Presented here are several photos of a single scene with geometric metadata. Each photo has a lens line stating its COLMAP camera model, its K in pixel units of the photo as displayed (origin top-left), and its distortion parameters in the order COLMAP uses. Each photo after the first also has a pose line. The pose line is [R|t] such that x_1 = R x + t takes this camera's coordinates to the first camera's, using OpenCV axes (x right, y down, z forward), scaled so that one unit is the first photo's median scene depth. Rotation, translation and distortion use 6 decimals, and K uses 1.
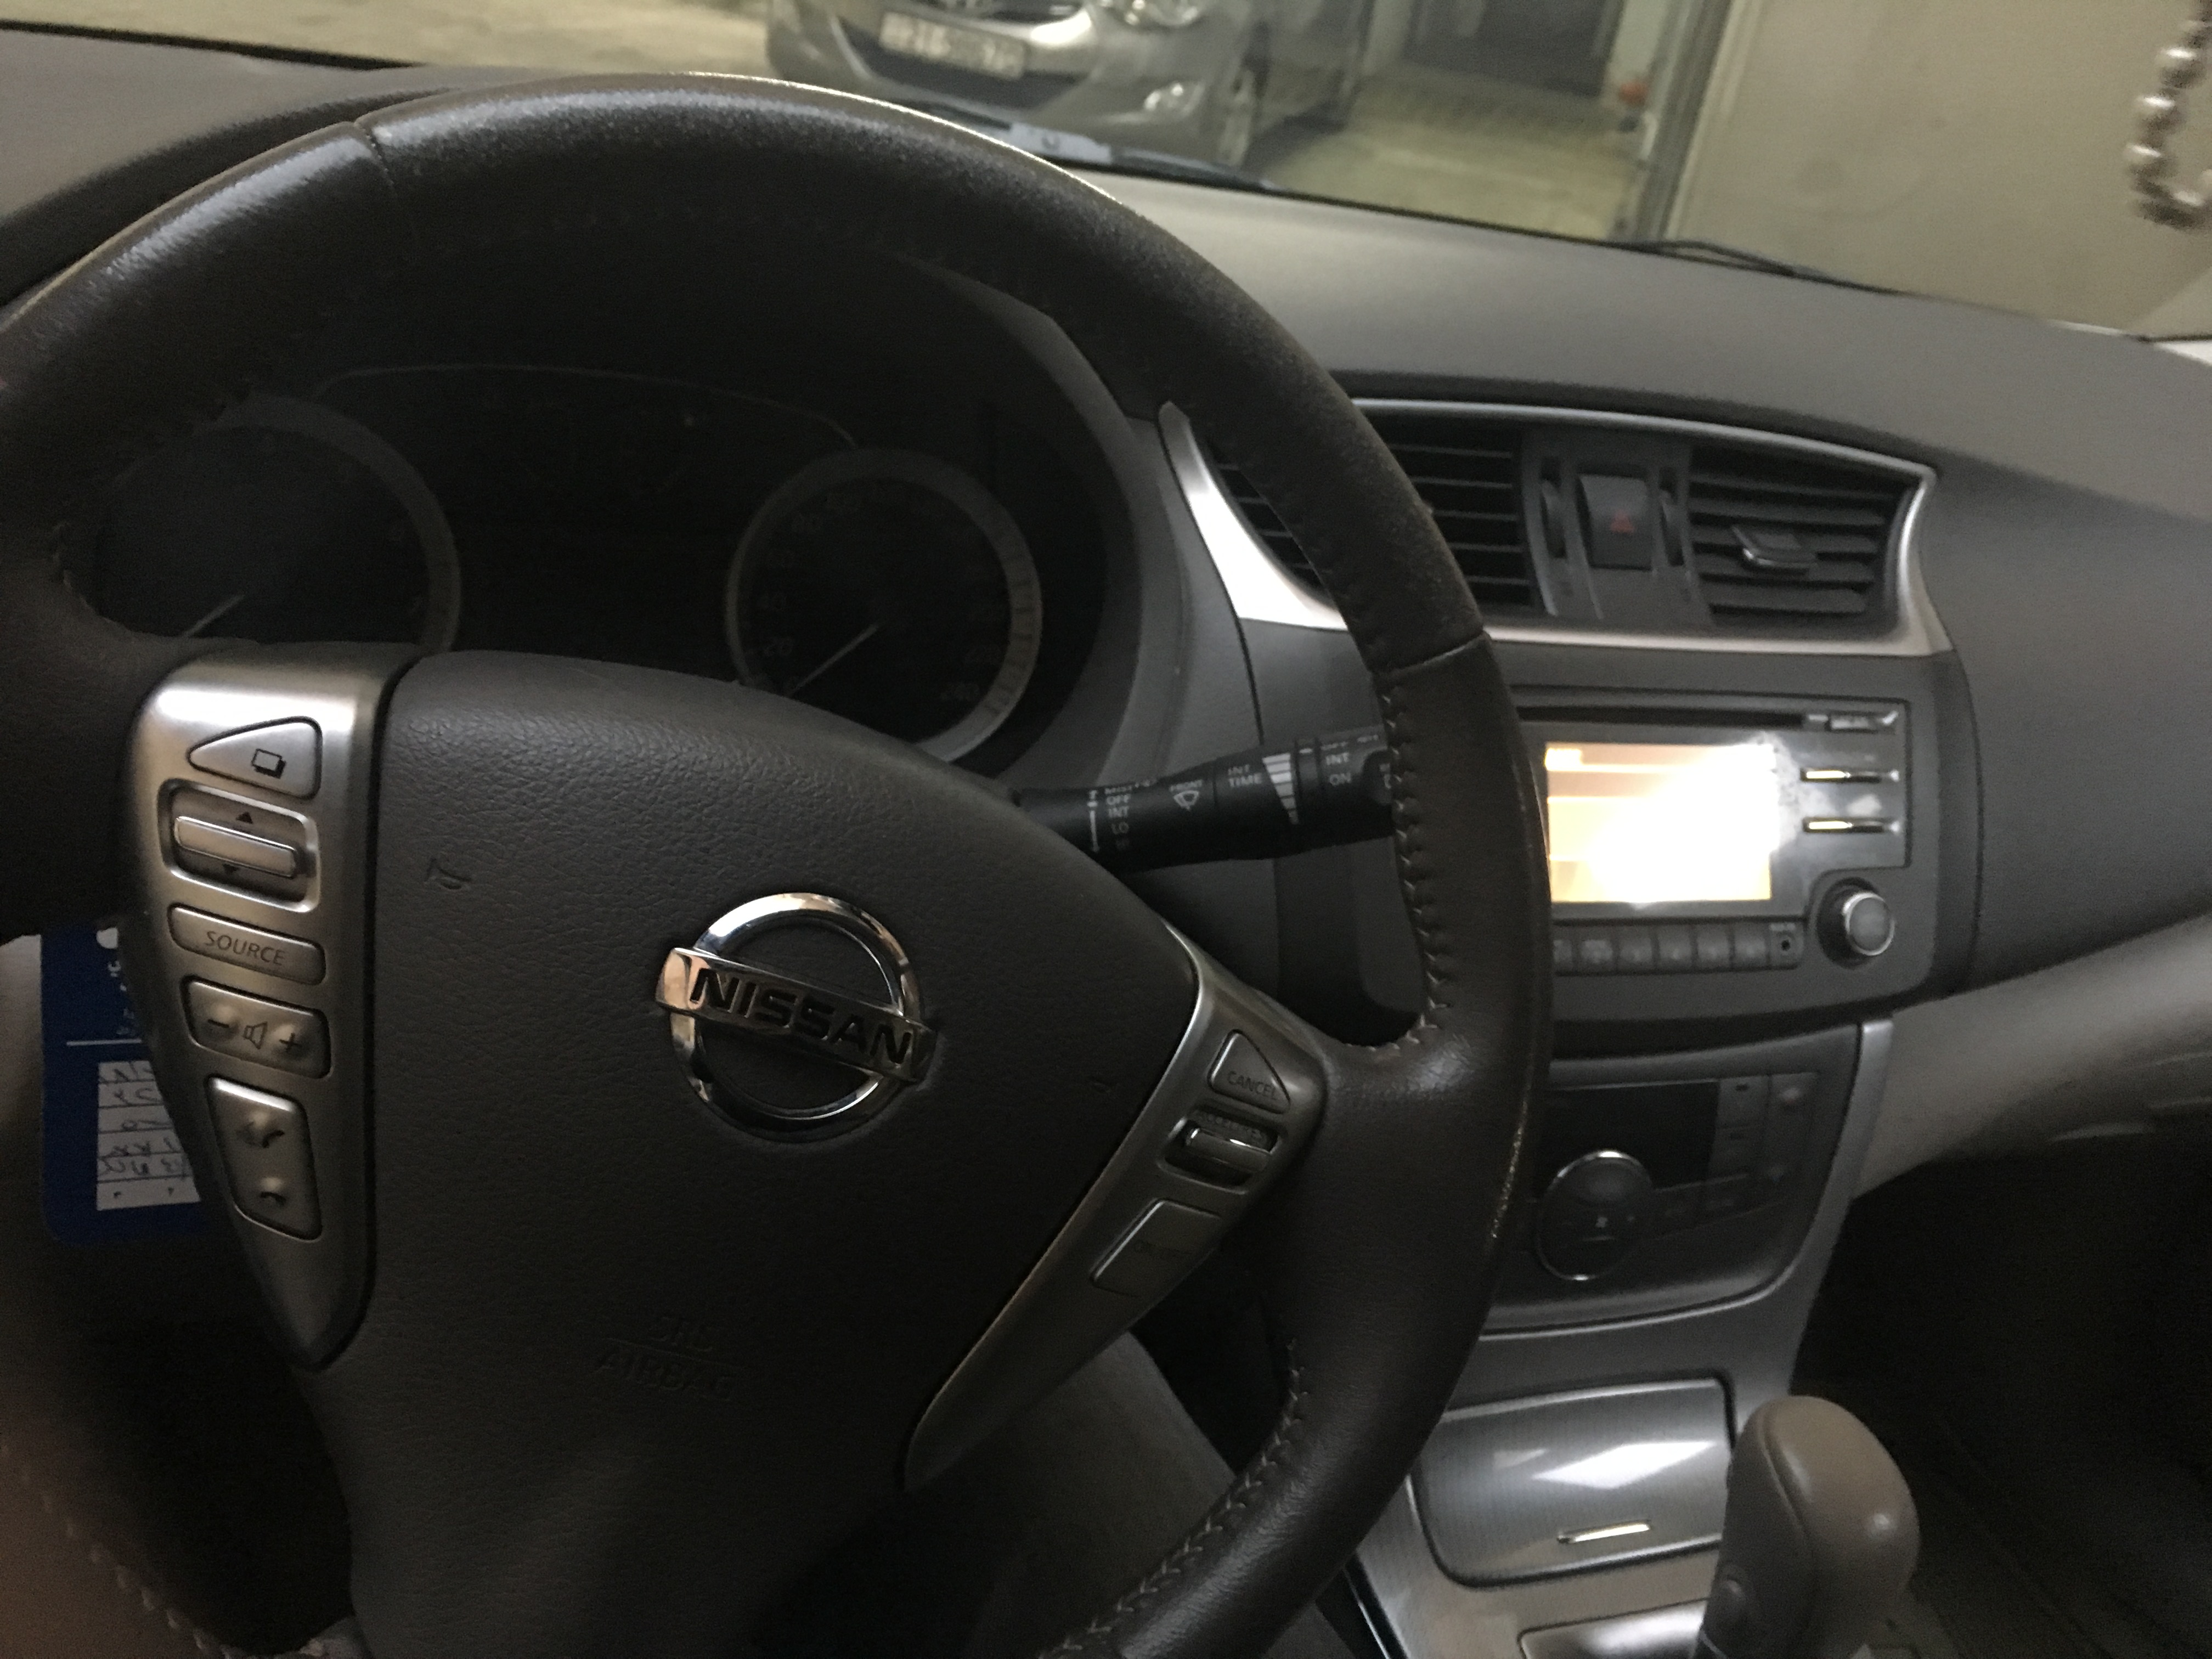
lens RADIAL K [[1882.7, 0, 1099.5], [0, 1882.7, 826.0], [0, 0, 1]] dist [0.087668, -0.120141]
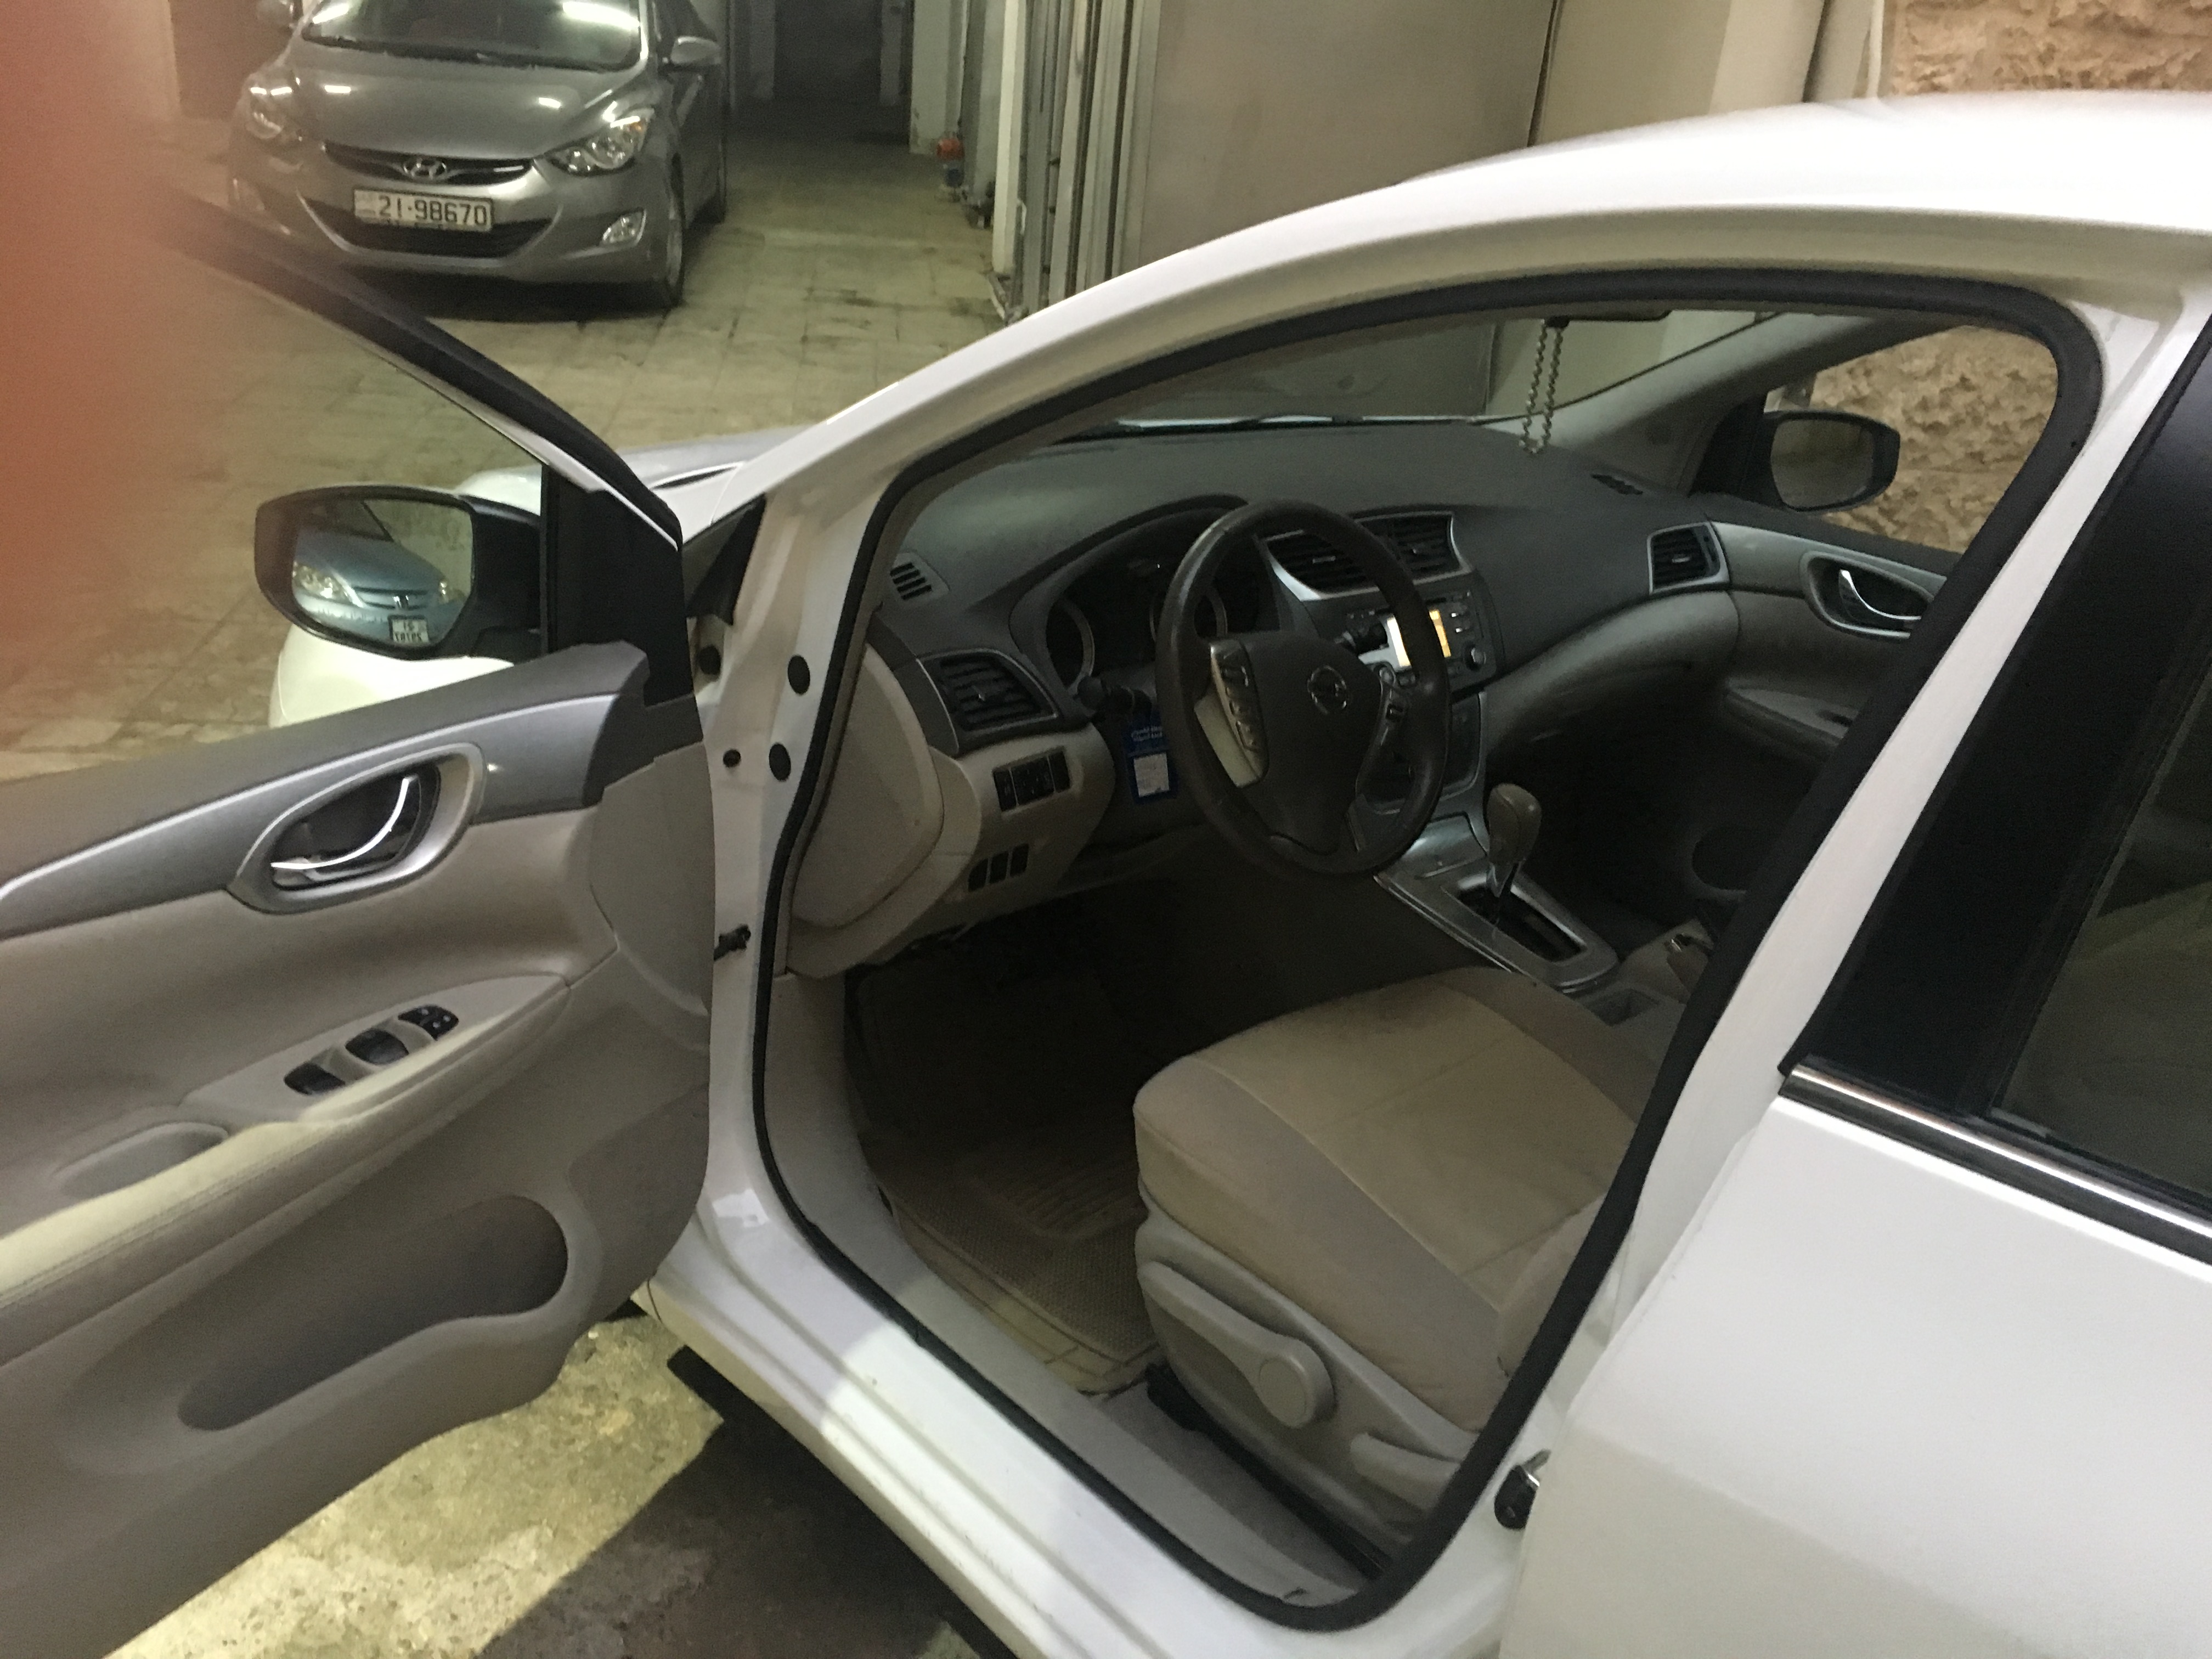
lens RADIAL K [[1882.7, 0, 1099.5], [0, 1882.7, 826.0], [0, 0, 1]] dist [0.087668, -0.120141]
pose [[0.924933, -0.232136, 0.301018, -0.131917], [0.233699, 0.971804, 0.031345, 0.008402], [-0.299807, 0.041355, 0.953103, -0.199598]]
